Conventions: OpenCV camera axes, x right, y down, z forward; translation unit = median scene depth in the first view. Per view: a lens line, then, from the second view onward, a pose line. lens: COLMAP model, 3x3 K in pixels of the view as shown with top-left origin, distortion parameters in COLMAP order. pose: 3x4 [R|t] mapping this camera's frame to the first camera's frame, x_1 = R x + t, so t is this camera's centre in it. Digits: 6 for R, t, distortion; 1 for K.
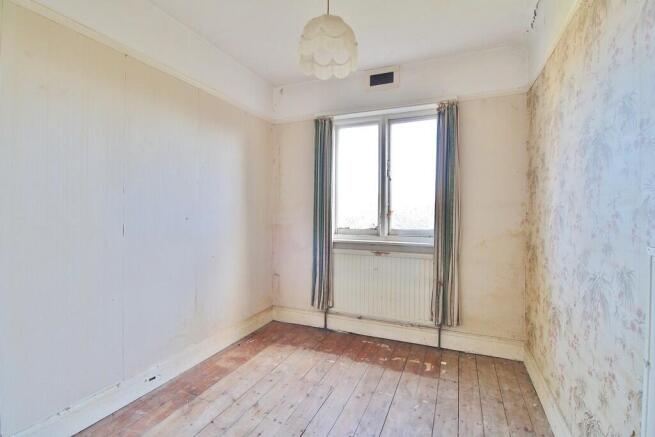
lens RADIAL K [[304.6, 0, 326.8], [0, 304.6, 213.5], [0, 0, 1]] dist [-0.004996, -0.007340]
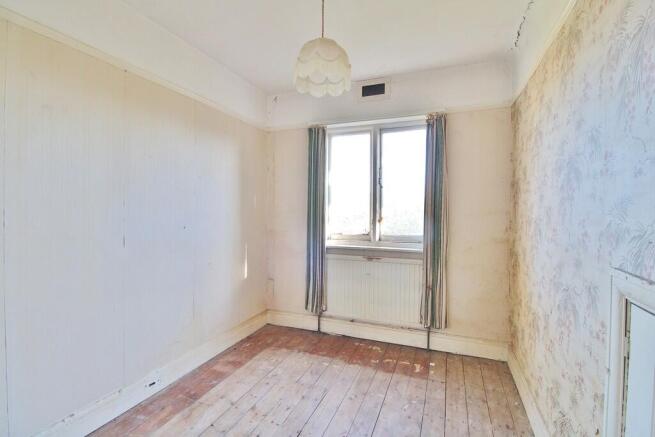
lens RADIAL K [[304.6, 0, 326.2], [0, 304.6, 213.8], [0, 0, 1]] dist [-0.004996, -0.007340]
pose [[0.999648, -0.001204, 0.026512, -0.008331], [0.001050, 0.999982, 0.005833, -0.032633], [-0.026519, -0.005803, 0.999631, -0.035560]]
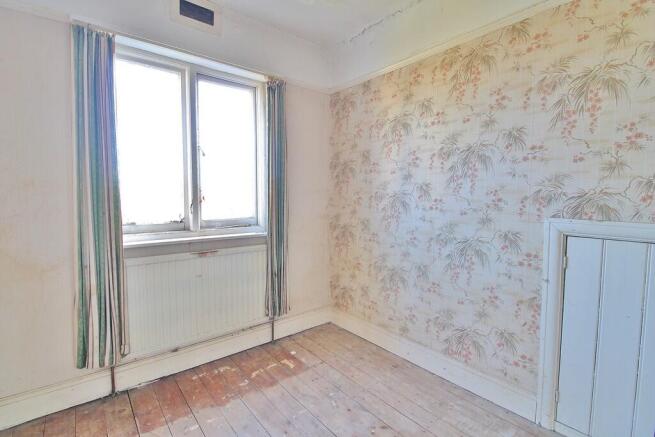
lens RADIAL K [[304.6, 0, 330.7], [0, 304.6, 215.6], [0, 0, 1]] dist [-0.004996, -0.007340]
pose [[0.458371, -0.057502, 0.886899, -0.392604], [0.006390, 0.998092, 0.061409, -0.007127], [-0.888738, -0.022480, 0.457864, 0.443670]]
